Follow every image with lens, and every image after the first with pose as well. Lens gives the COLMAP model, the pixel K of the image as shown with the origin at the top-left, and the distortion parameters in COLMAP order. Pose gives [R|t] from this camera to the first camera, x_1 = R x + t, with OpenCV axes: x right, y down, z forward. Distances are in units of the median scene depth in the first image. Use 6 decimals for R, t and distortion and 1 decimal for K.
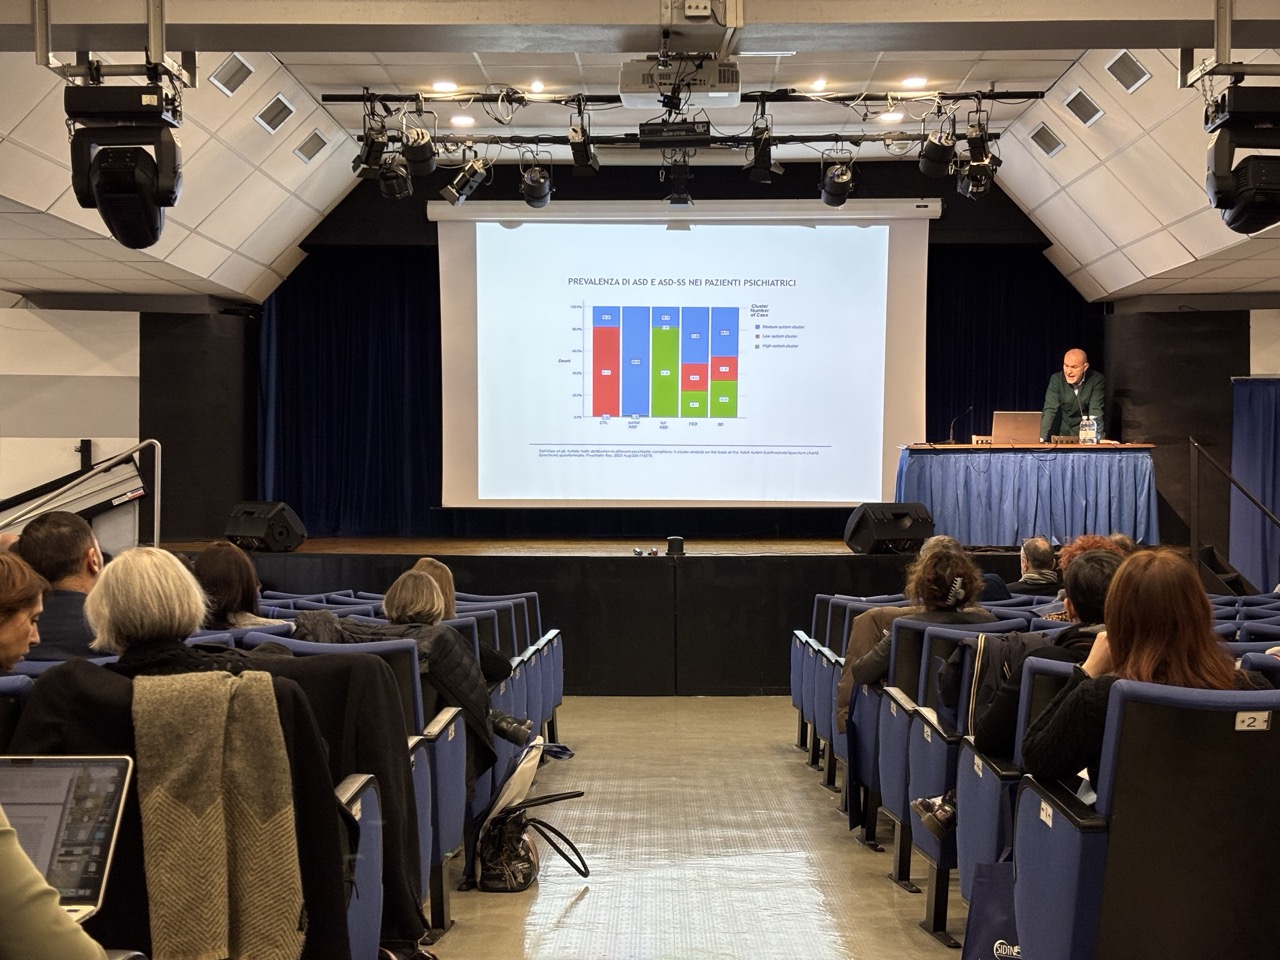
lens RADIAL K [[1887.2, 0, 640.9], [0, 1887.2, 474.8], [0, 0, 1]] dist [0.274598, -1.050503]
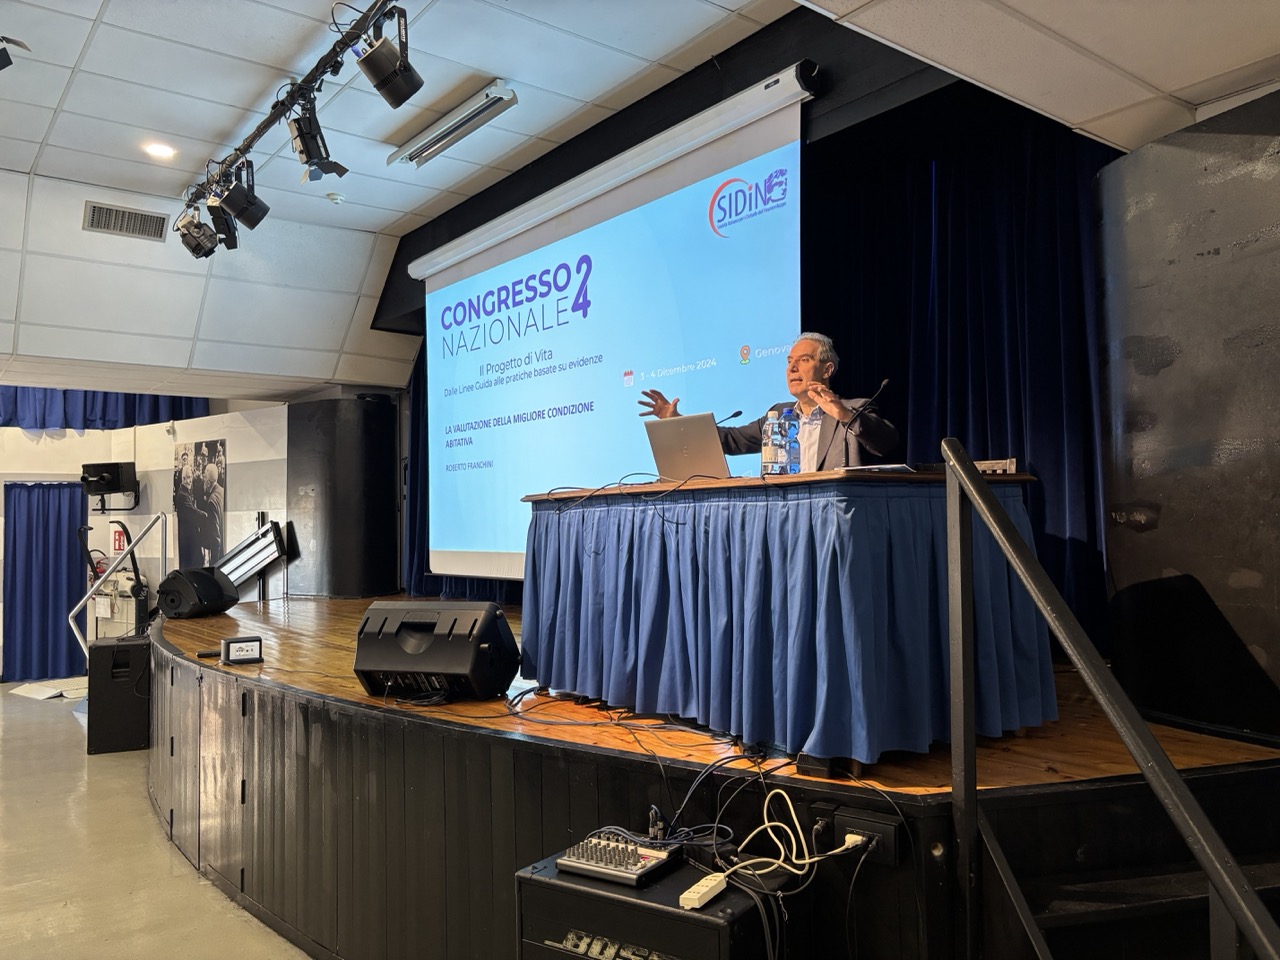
lens RADIAL K [[963.8, 0, 643.3], [0, 963.8, 481.4], [0, 0, 1]] dist [0.076640, -0.079484]
pose [[0.625730, -0.044221, -0.778785, 0.383522], [0.013369, 0.998853, -0.045975, -0.005912], [0.779925, 0.018357, 0.625604, 0.856234]]
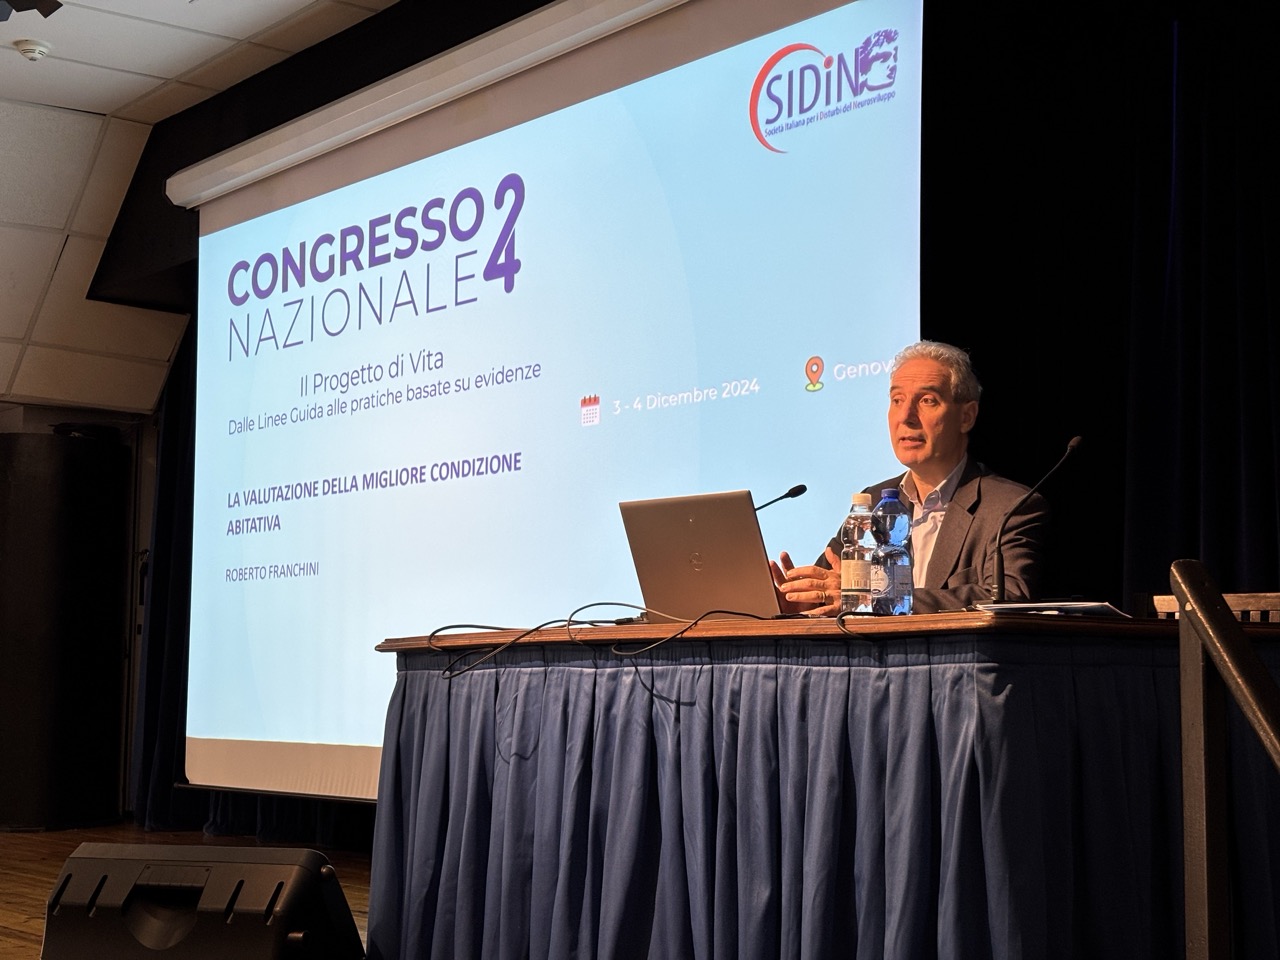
lens RADIAL K [[1913.4, 0, 661.7], [0, 1913.4, 456.1], [0, 0, 1]] dist [0.186608, -0.739210]
pose [[0.645798, -0.088098, -0.758409, 0.391763], [-0.005794, 0.992727, -0.120250, -0.008005], [0.763487, 0.082052, 0.640590, 0.849357]]
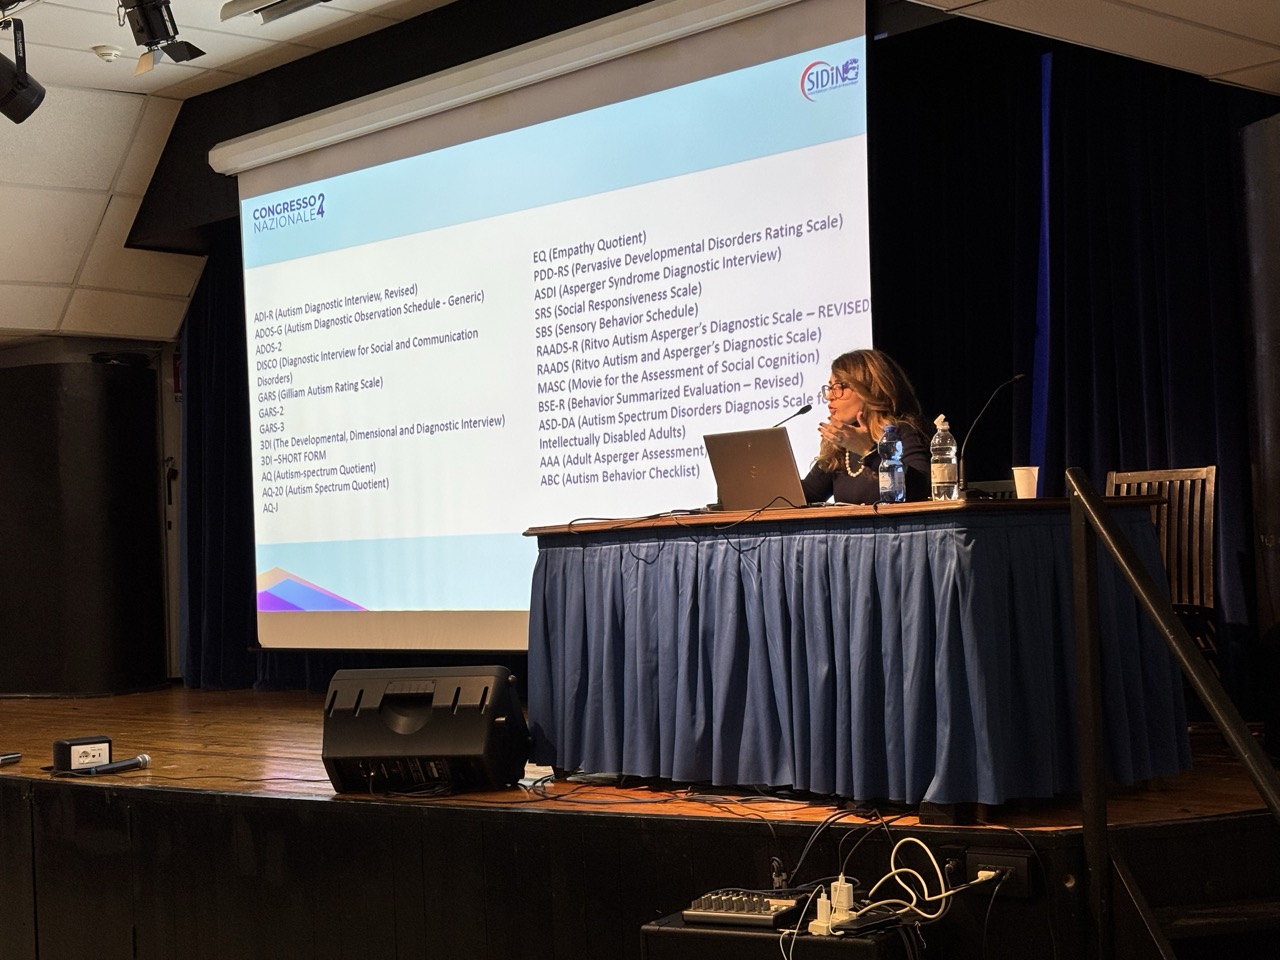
lens RADIAL K [[1977.5, 0, 635.1], [0, 1977.5, 497.9], [0, 0, 1]] dist [0.134291, -0.017555]
pose [[0.696022, -0.046996, -0.716481, 0.475784], [0.036366, 0.998882, -0.030192, -0.007682], [0.717099, -0.005042, 0.696953, 0.714520]]
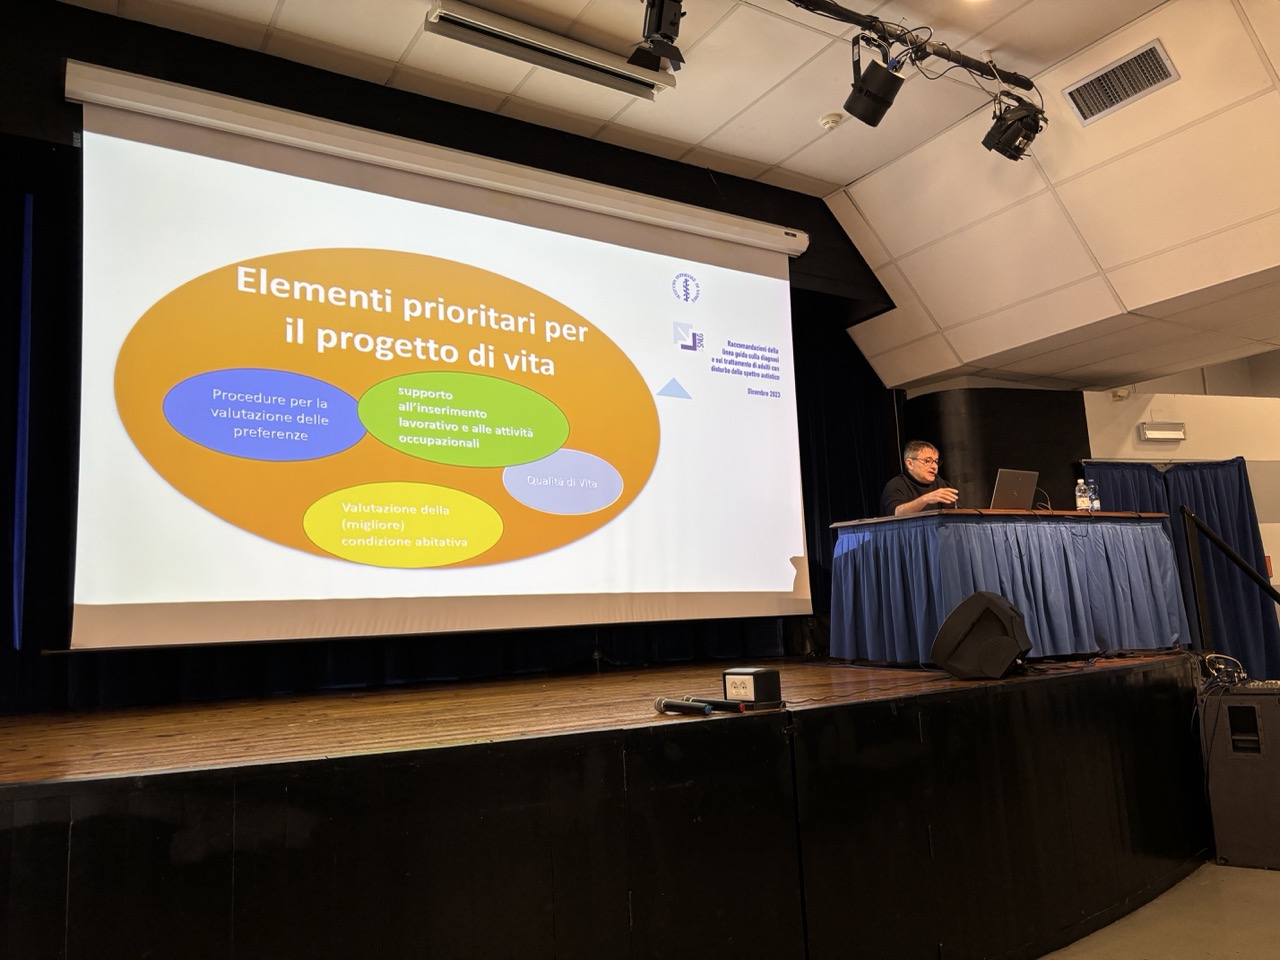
lens RADIAL K [[963.8, 0, 643.3], [0, 963.8, 481.4], [0, 0, 1]] dist [0.076640, -0.079484]
pose [[0.840791, 0.040854, 0.539816, -0.130543], [0.047760, 0.987663, -0.149136, 0.020769], [-0.539249, 0.151174, 0.828467, 0.778688]]
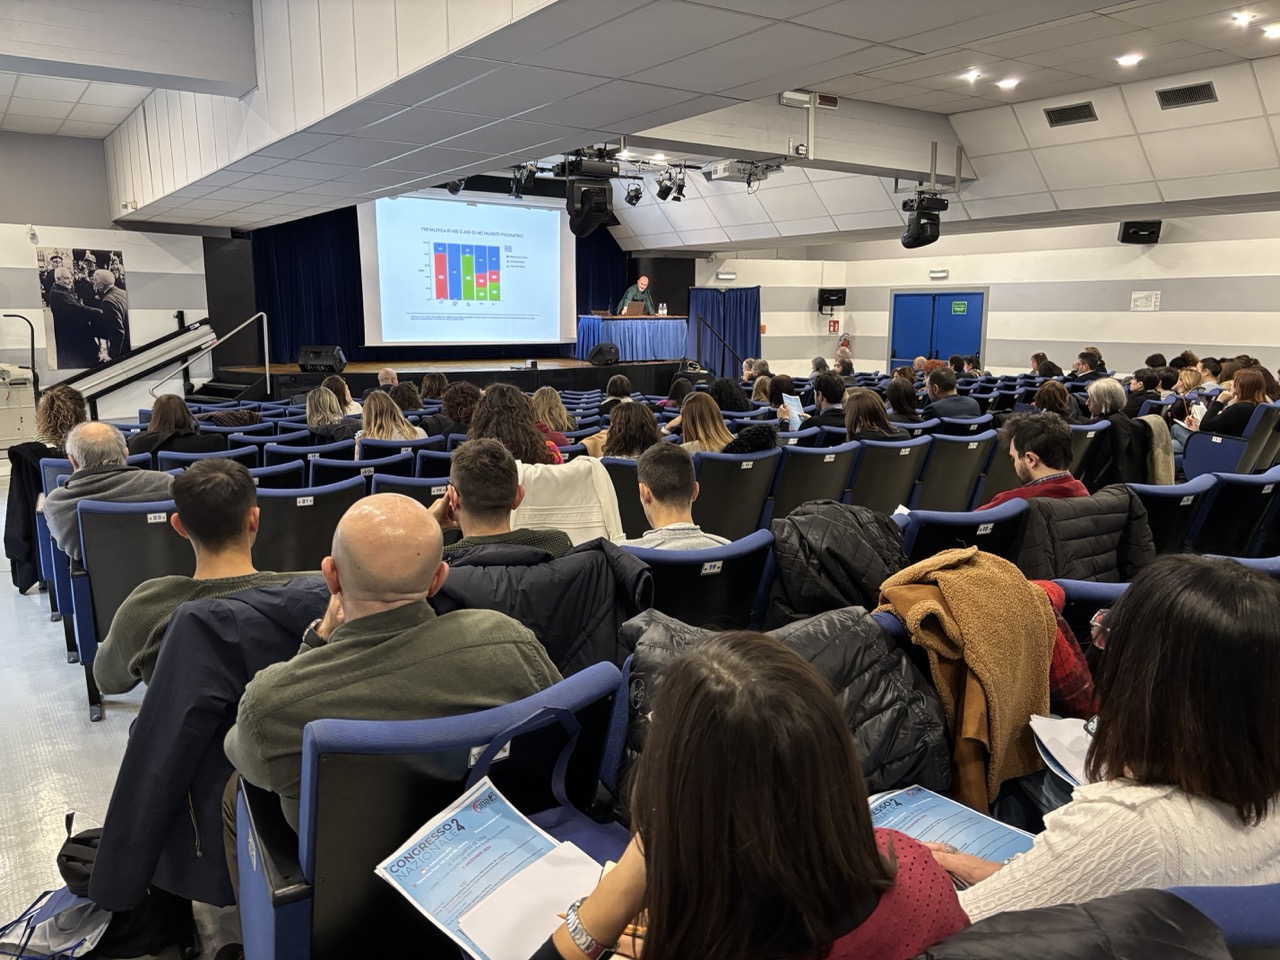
lens RADIAL K [[960.5, 0, 638.5], [0, 960.5, 489.7], [0, 0, 1]] dist [0.009850, 0.000231]
pose [[0.807924, -0.104241, 0.579994, -0.511858], [-0.003345, 0.983403, 0.181403, -0.019631], [-0.589277, -0.148500, 0.794166, 0.034913]]
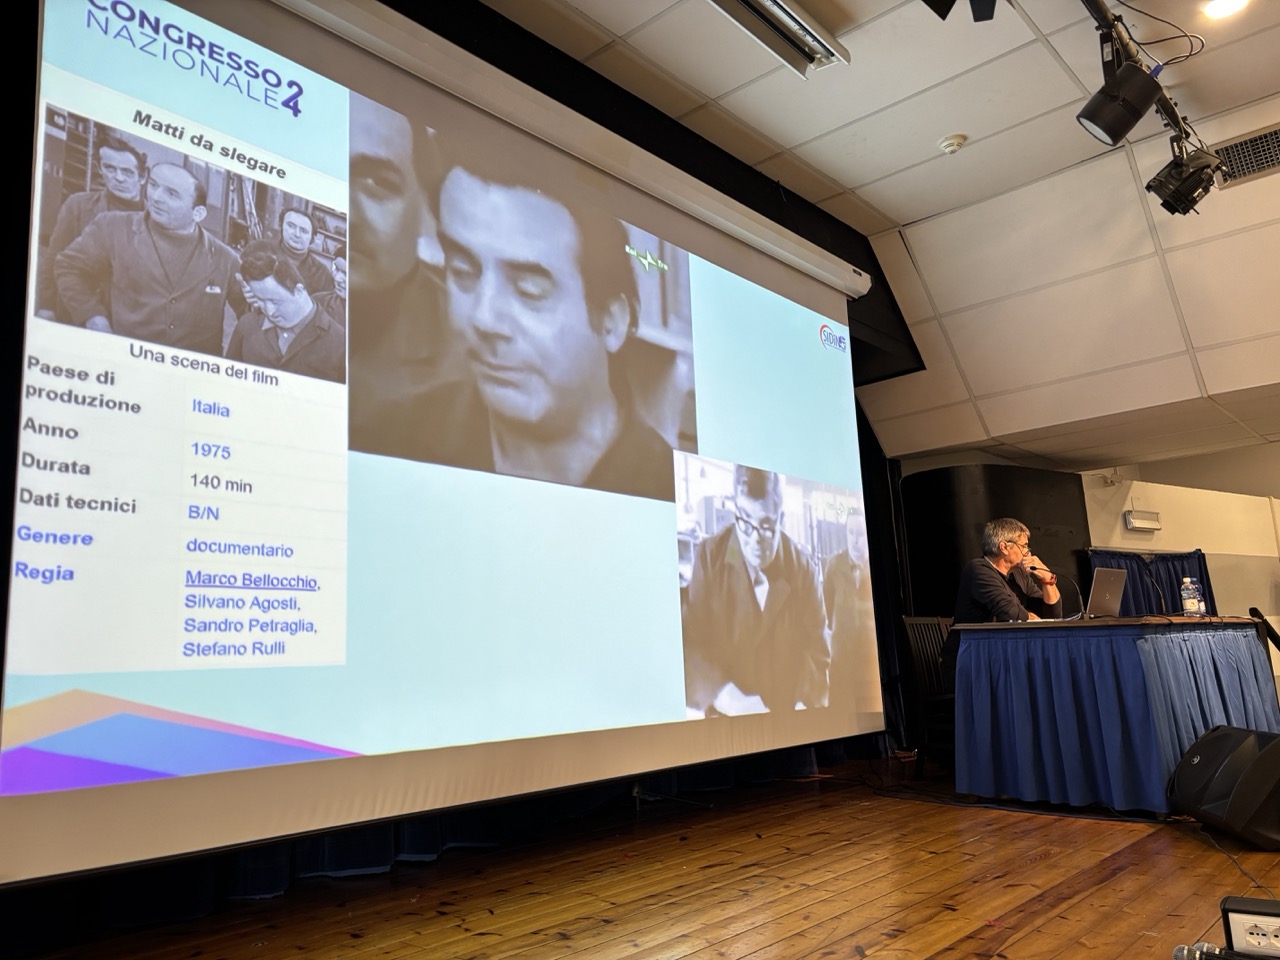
lens RADIAL K [[963.8, 0, 643.3], [0, 963.8, 481.4], [0, 0, 1]] dist [0.076640, -0.079484]
pose [[0.653866, 0.111372, 0.748369, -0.166199], [0.047250, 0.981166, -0.187300, -0.007837], [-0.755134, 0.157829, 0.636289, 0.928970]]
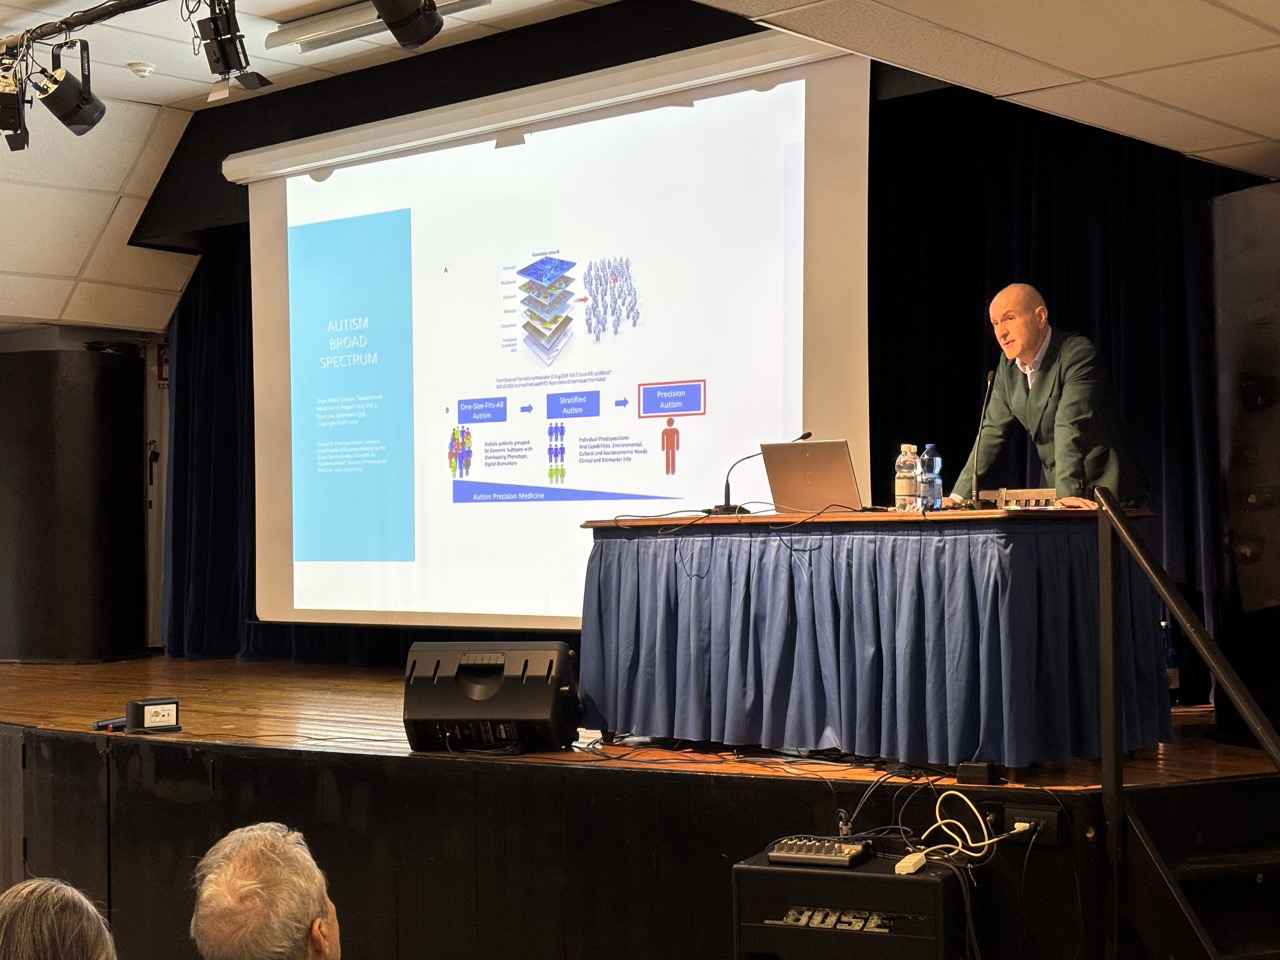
lens RADIAL K [[1906.0, 0, 639.0], [0, 1906.0, 483.0], [0, 0, 1]] dist [0.145453, -0.017456]
pose [[0.758603, -0.026981, -0.650994, 0.468282], [0.010480, 0.999518, -0.029213, -0.010556], [0.651469, 0.015338, 0.758521, 0.646768]]
